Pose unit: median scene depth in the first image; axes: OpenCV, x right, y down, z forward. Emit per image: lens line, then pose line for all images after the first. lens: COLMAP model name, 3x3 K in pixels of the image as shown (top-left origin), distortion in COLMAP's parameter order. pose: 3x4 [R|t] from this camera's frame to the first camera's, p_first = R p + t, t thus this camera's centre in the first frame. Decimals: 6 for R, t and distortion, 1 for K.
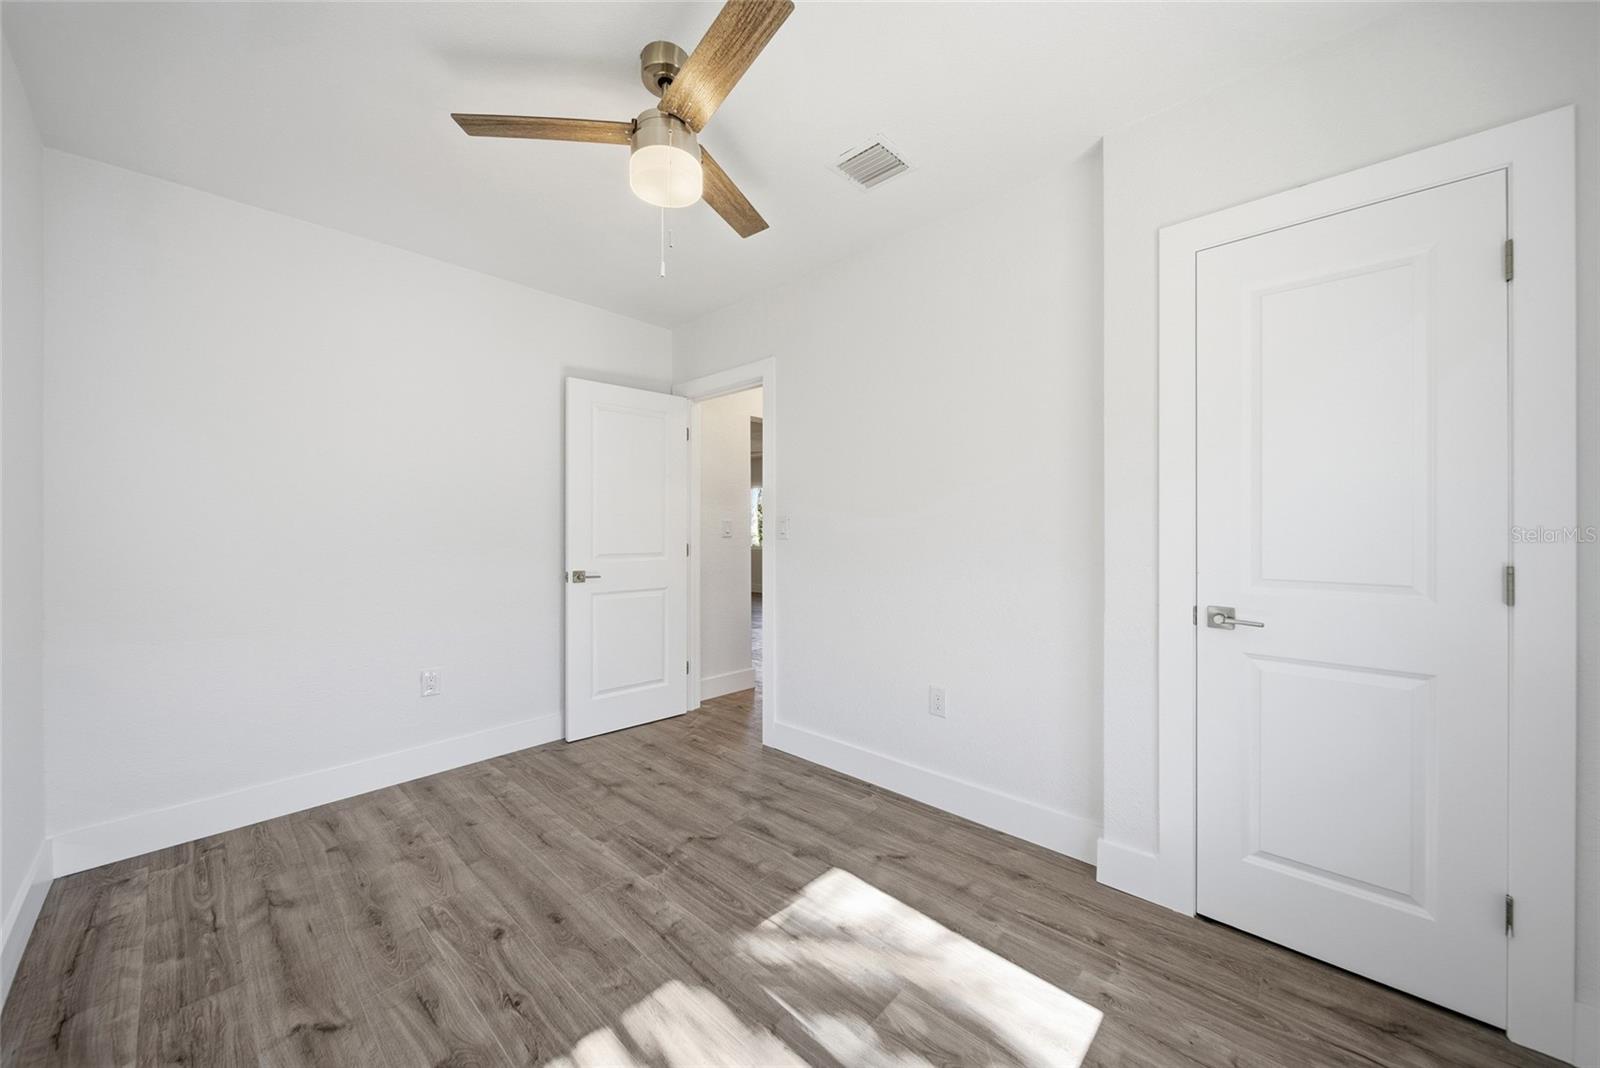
lens RADIAL K [[562.6, 0, 795.0], [0, 562.6, 532.1], [0, 0, 1]] dist [-0.000609, -0.000092]
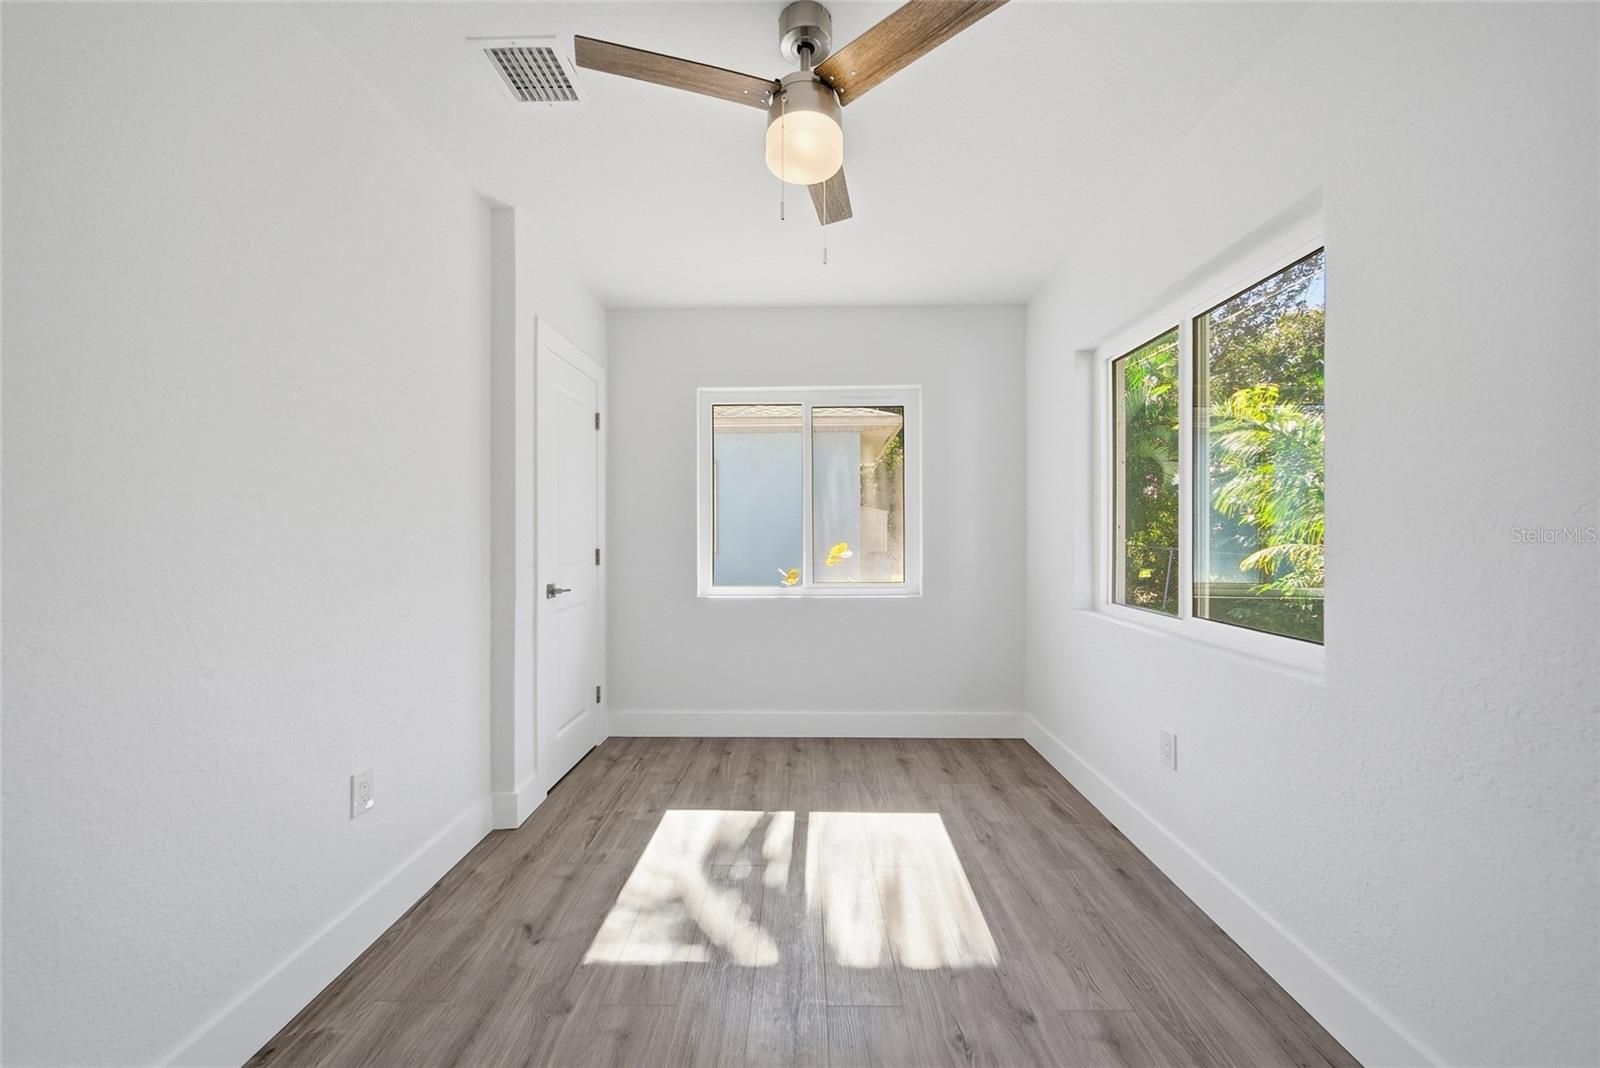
lens RADIAL K [[562.6, 0, 795.0], [0, 562.6, 532.1], [0, 0, 1]] dist [-0.000609, -0.000092]
pose [[-0.659488, 0.000000, 0.751715, -0.771509], [0.002198, 0.999996, 0.001929, -0.009739], [-0.751711, 0.002924, -0.659486, 1.378939]]
